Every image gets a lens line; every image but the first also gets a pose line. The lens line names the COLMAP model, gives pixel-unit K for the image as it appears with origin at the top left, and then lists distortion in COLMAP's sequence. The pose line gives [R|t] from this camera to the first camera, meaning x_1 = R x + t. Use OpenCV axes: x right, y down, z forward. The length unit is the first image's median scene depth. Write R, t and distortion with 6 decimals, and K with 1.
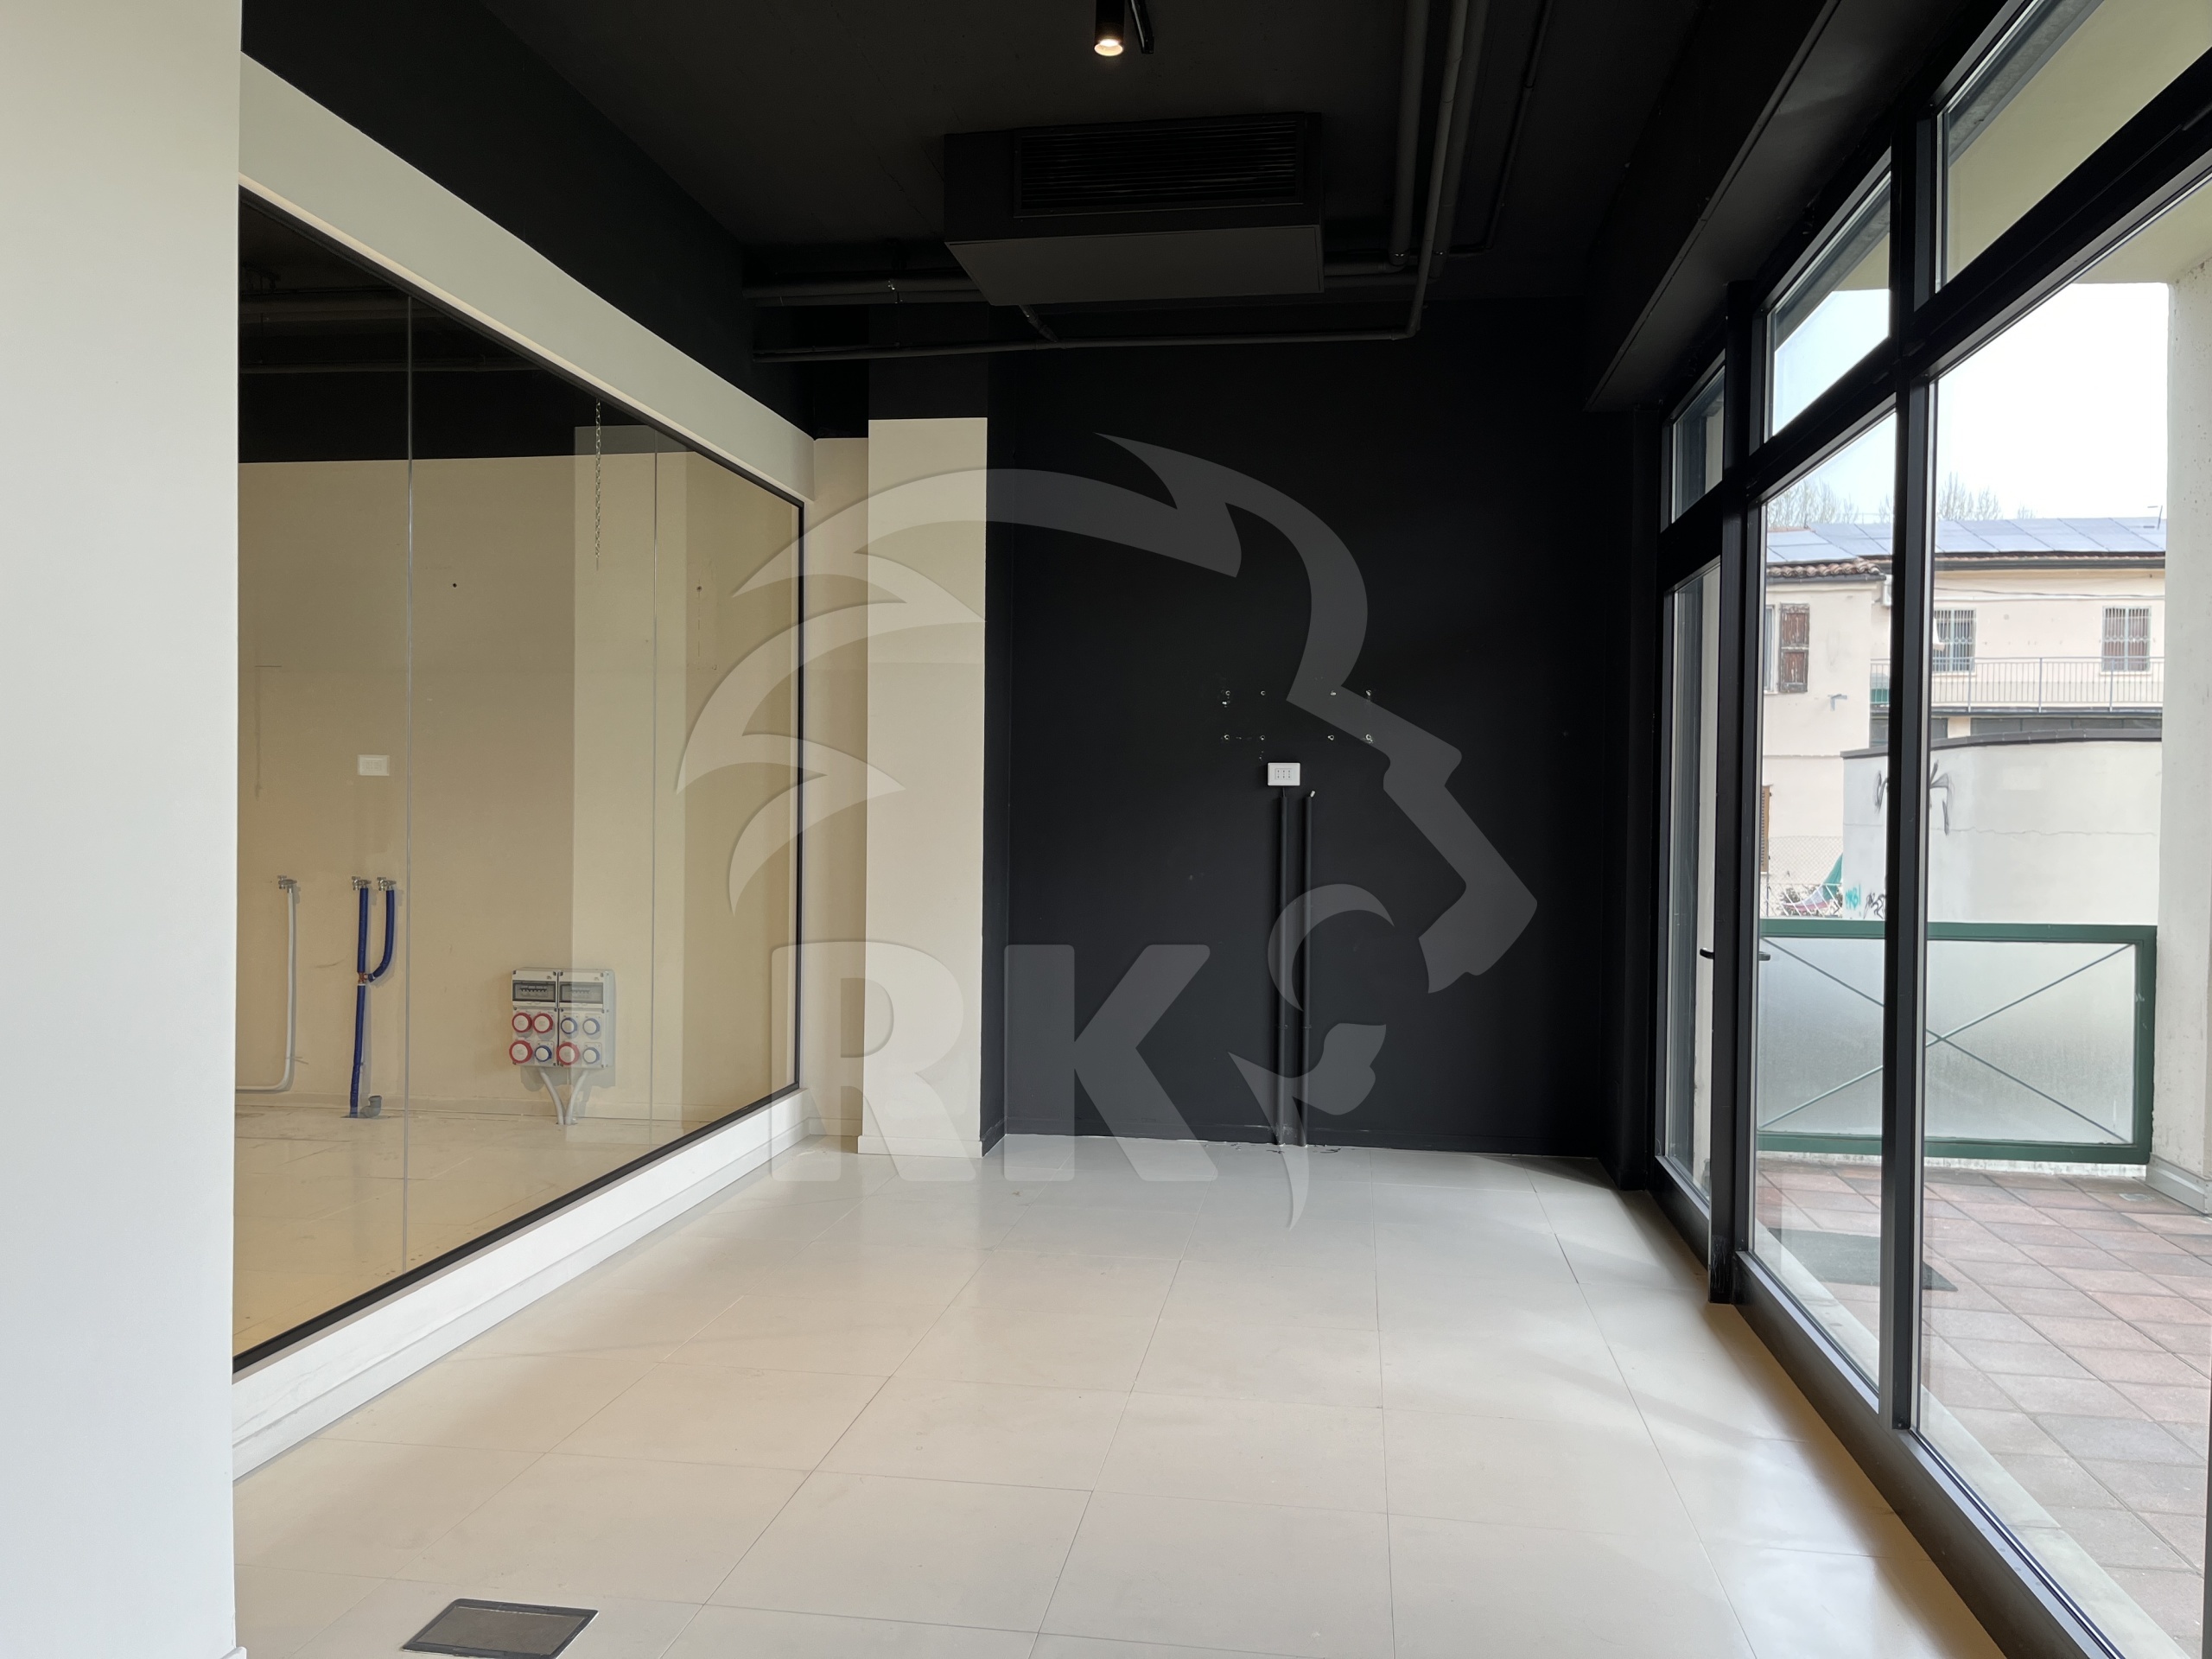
lens RADIAL K [[1649.0, 0, 1106.0], [0, 1649.0, 829.5], [0, 0, 1]] dist [0.071331, -0.080244]
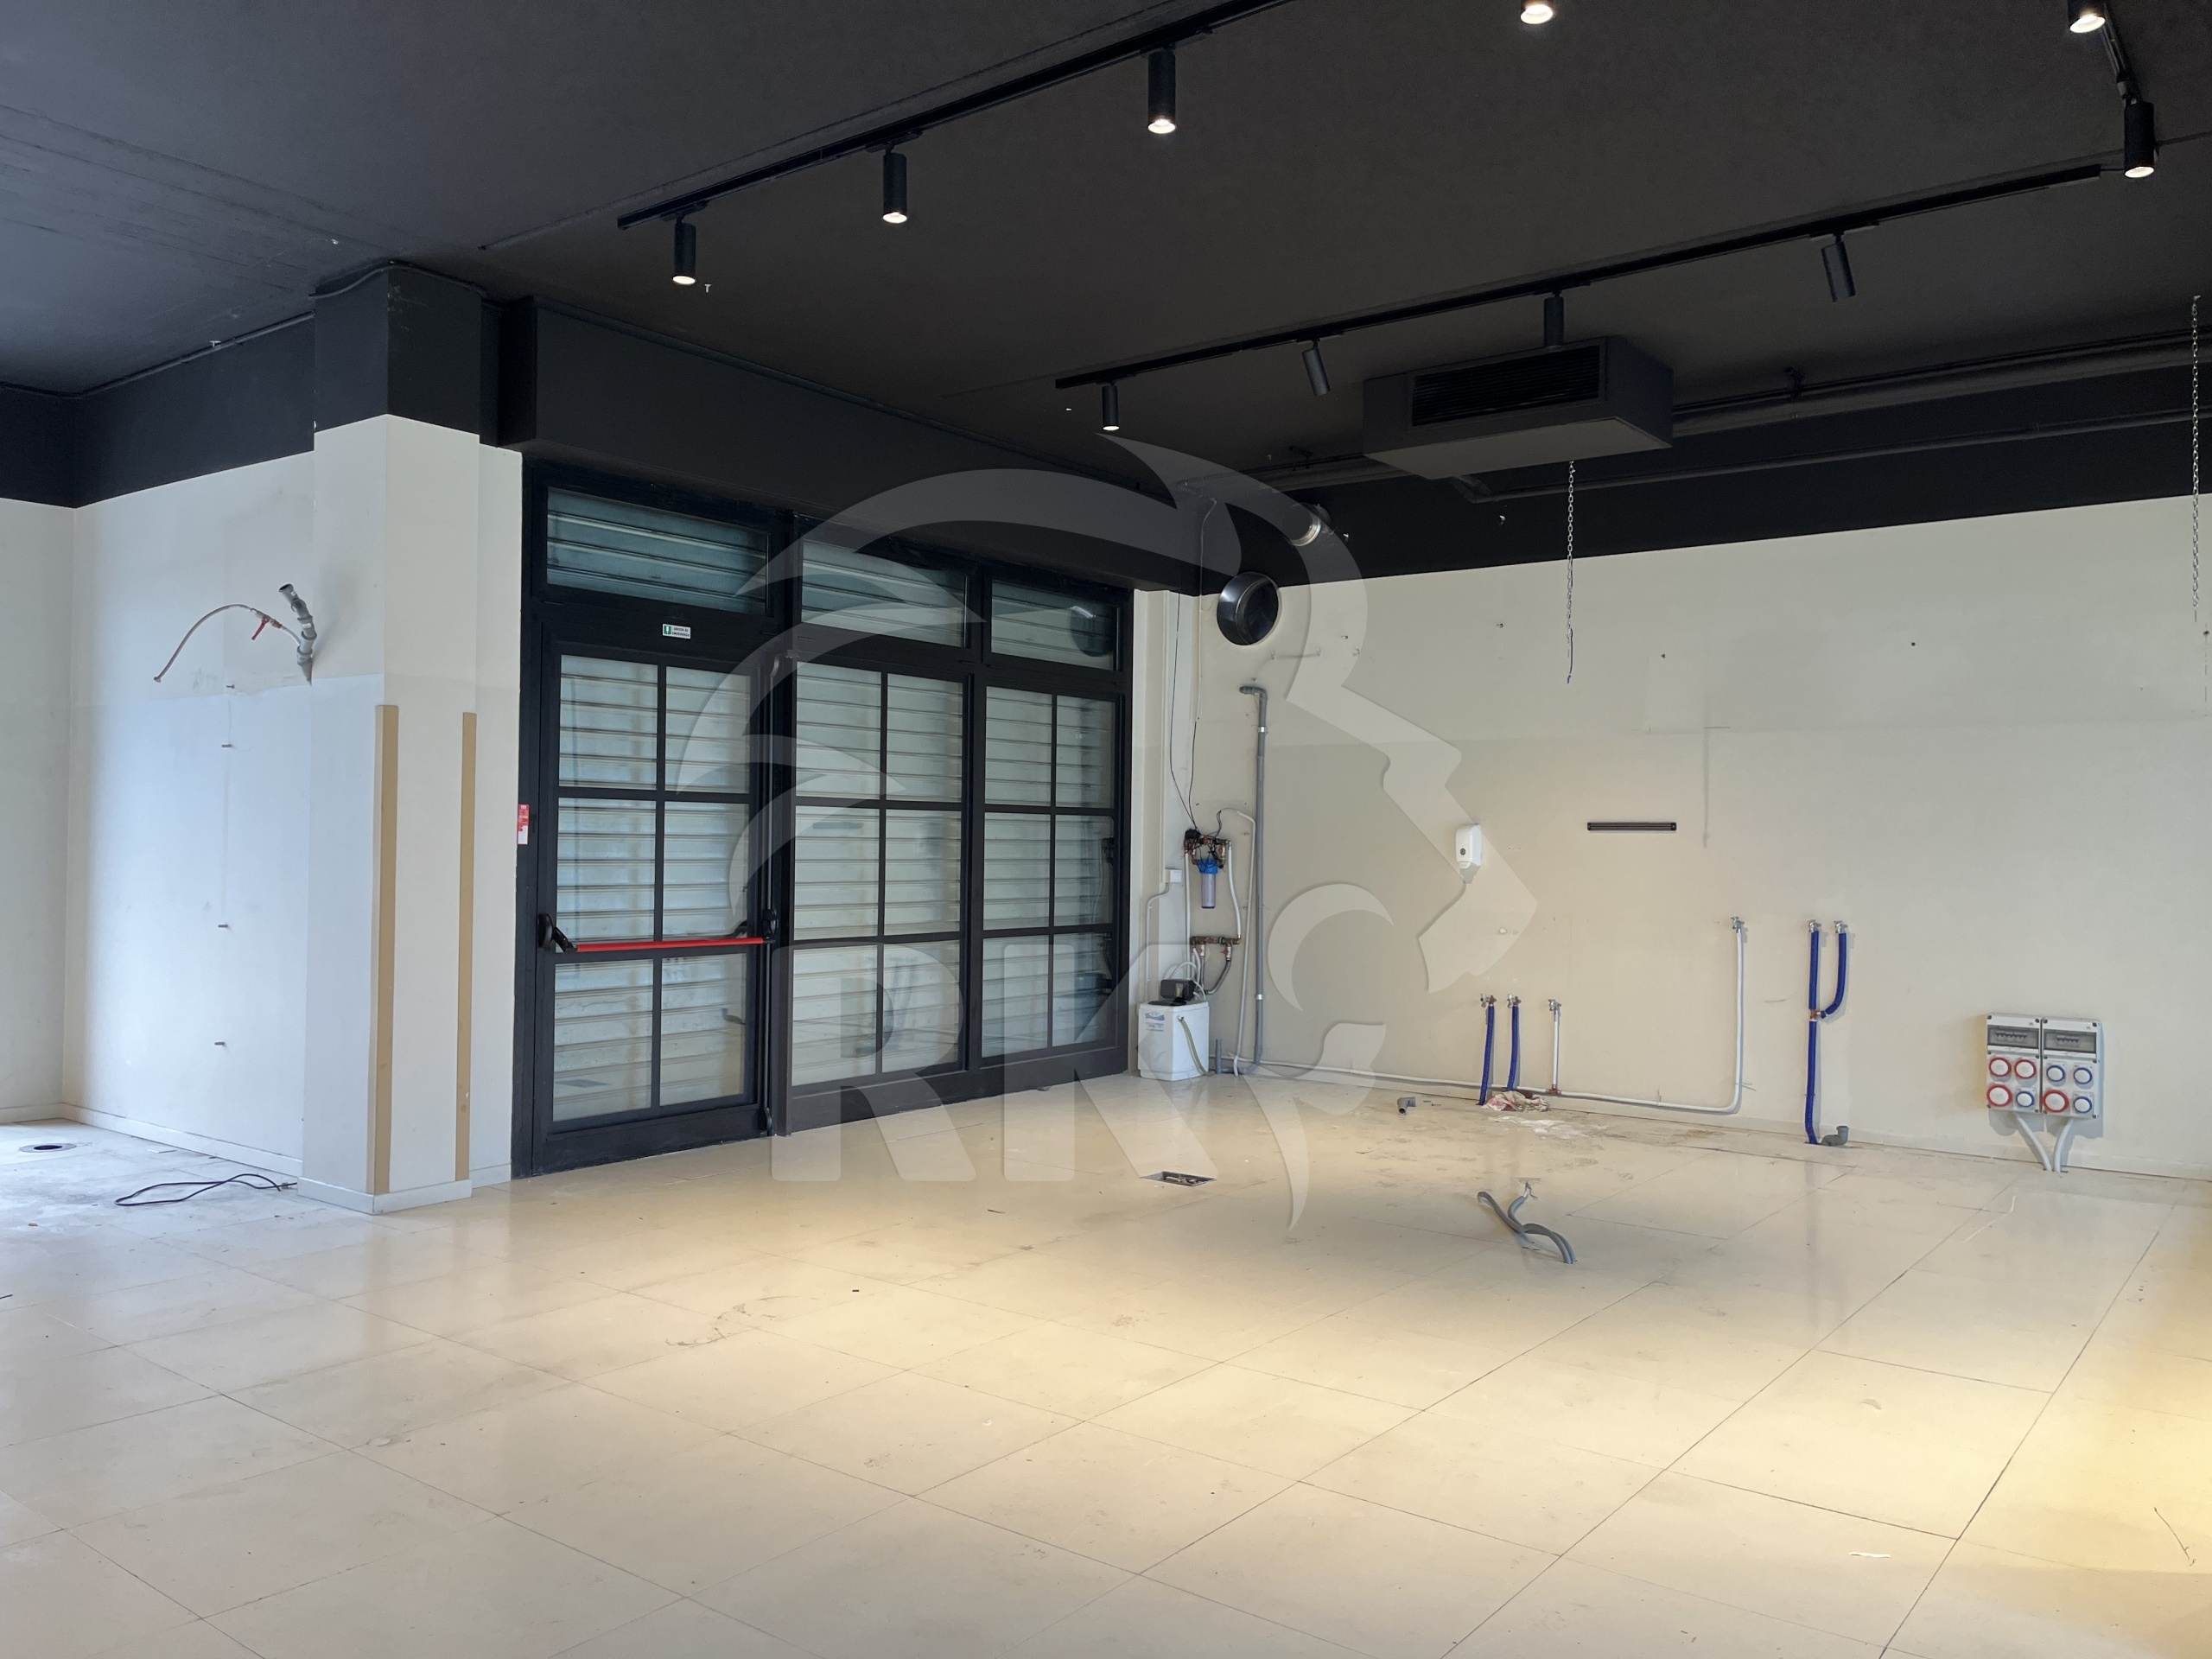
lens RADIAL K [[1649.0, 0, 1106.0], [0, 1649.0, 829.5], [0, 0, 1]] dist [0.071331, -0.080244]
pose [[0.875900, -0.004470, -0.482472, -0.335960], [-0.006881, 0.999740, -0.021755, -0.003511], [0.482443, 0.022375, 0.875641, -0.166904]]
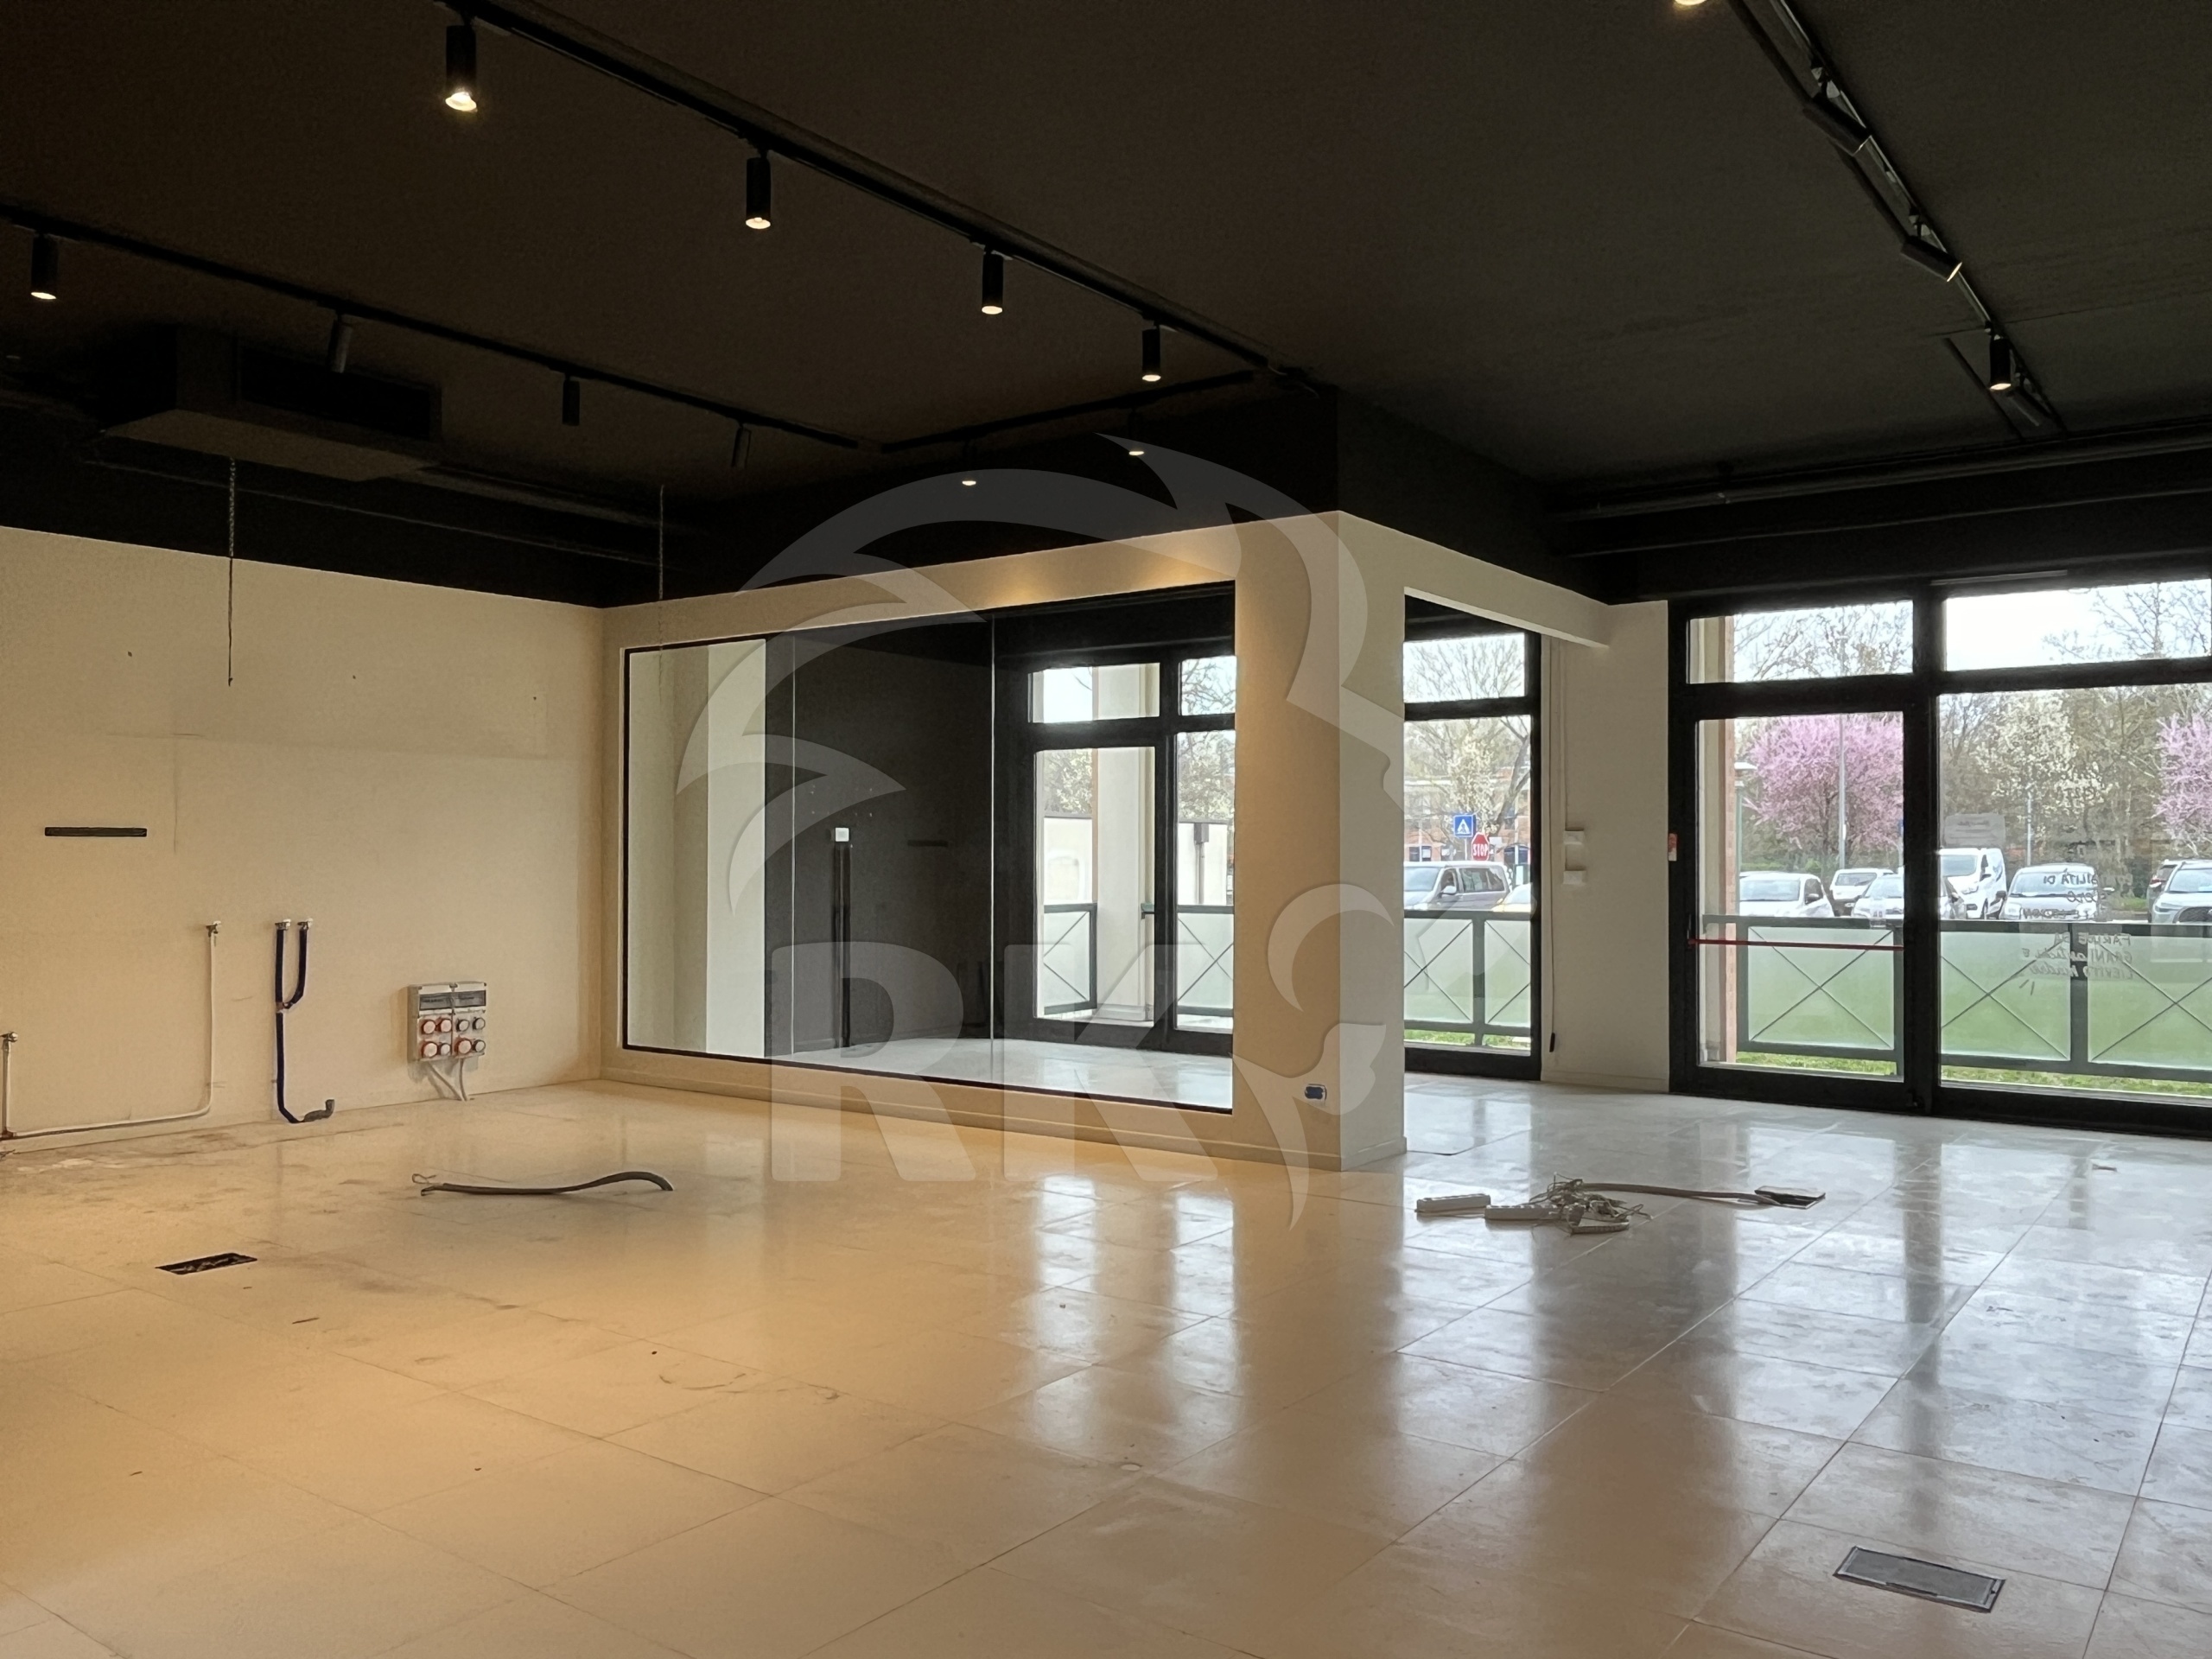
lens RADIAL K [[1681.5, 0, 1106.0], [0, 1681.5, 829.5], [0, 0, 1]] dist [-0.001224, 0.000239]
pose [[0.454011, 0.003198, 0.890990, -1.263738], [0.013810, 0.999848, -0.010625, -0.014337], [-0.890889, 0.017128, 0.453898, -0.049051]]
